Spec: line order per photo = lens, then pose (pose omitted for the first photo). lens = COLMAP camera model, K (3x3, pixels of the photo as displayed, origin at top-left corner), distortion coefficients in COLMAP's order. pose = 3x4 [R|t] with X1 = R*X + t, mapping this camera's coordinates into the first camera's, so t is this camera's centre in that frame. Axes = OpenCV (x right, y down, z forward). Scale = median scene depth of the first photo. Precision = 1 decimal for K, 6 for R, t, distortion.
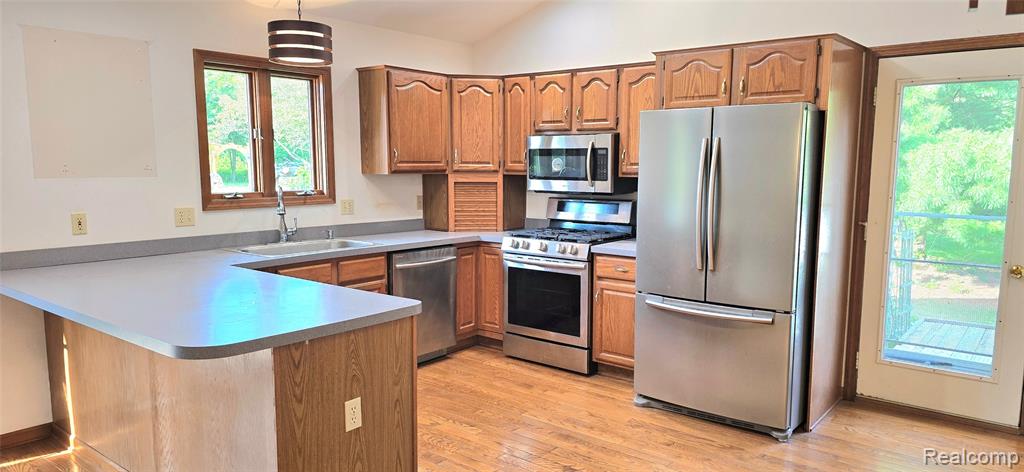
lens RADIAL K [[669.1, 0, 523.9], [0, 669.1, 249.5], [0, 0, 1]] dist [0.037980, -0.009185]
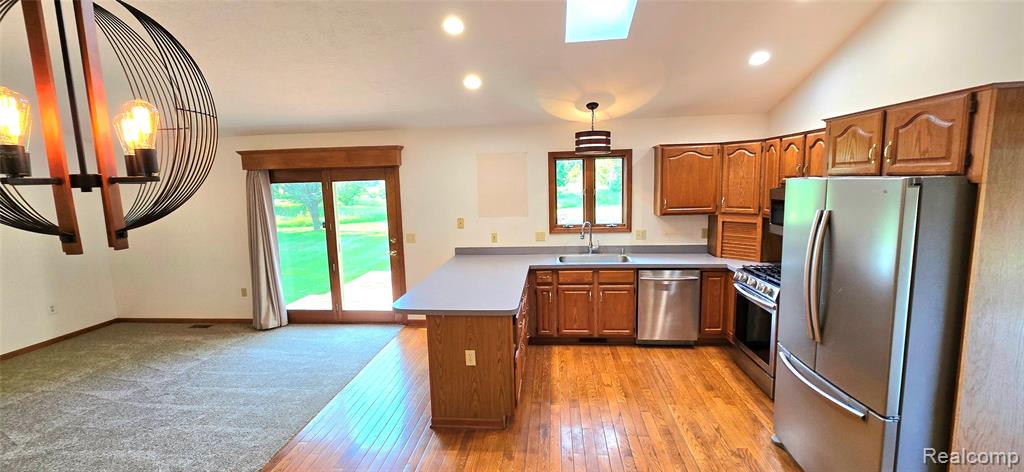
lens RADIAL K [[415.7, 0, 512.1], [0, 415.7, 235.7], [0, 0, 1]] dist [-0.008366, 0.000205]
pose [[0.547081, 0.089248, -0.832309, 0.421493], [-0.078020, 0.995408, 0.055454, -0.099548], [0.833436, 0.034599, 0.551532, 0.224058]]
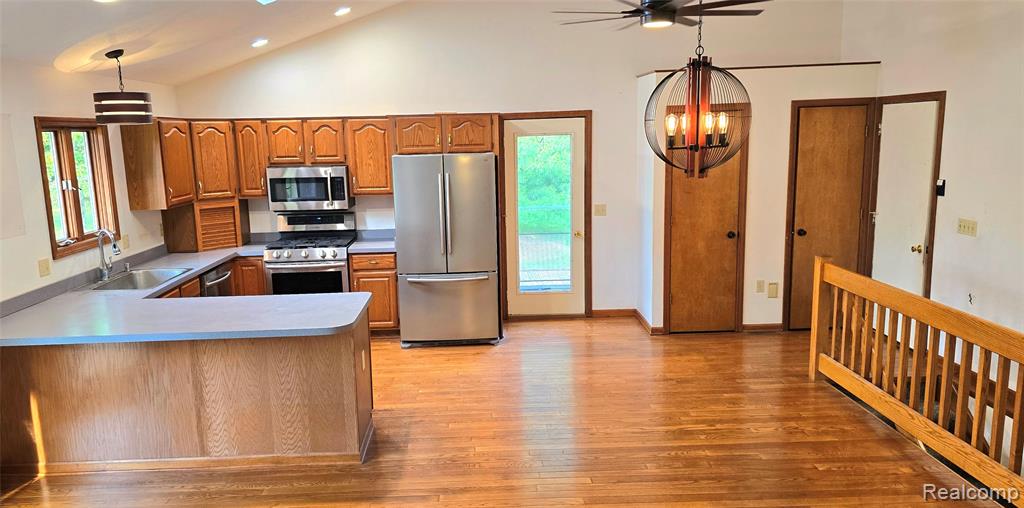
lens RADIAL K [[726.9, 0, 474.8], [0, 726.9, 264.8], [0, 0, 1]] dist [0.049769, -0.007008]
pose [[0.776385, -0.138325, 0.614892, -0.621015], [0.113678, 0.990352, 0.079253, -0.060804], [-0.619922, 0.008369, 0.784619, -0.350784]]
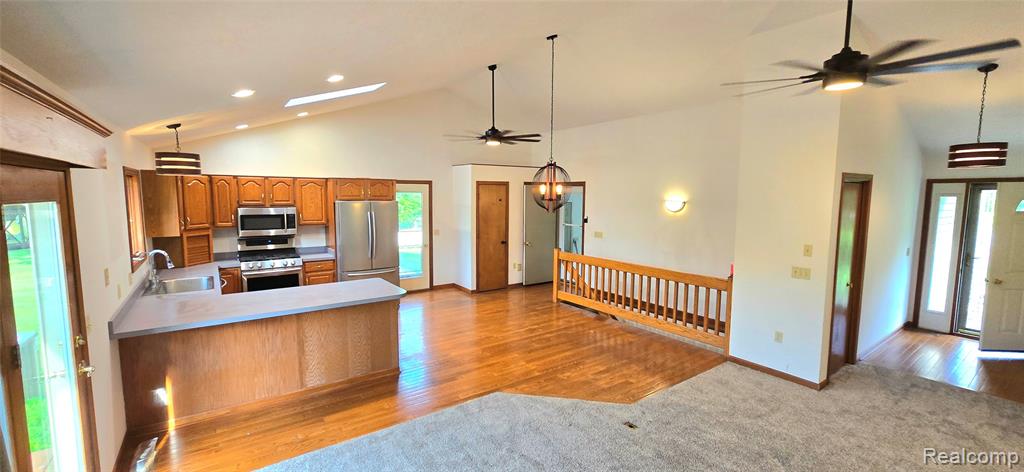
lens RADIAL K [[415.7, 0, 508.1], [0, 415.7, 236.0], [0, 0, 1]] dist [-0.008366, 0.000205]
pose [[0.281048, -0.101566, 0.954304, -0.995932], [0.117361, 0.990558, 0.070861, -0.095660], [-0.952491, 0.092083, 0.290314, -0.054256]]
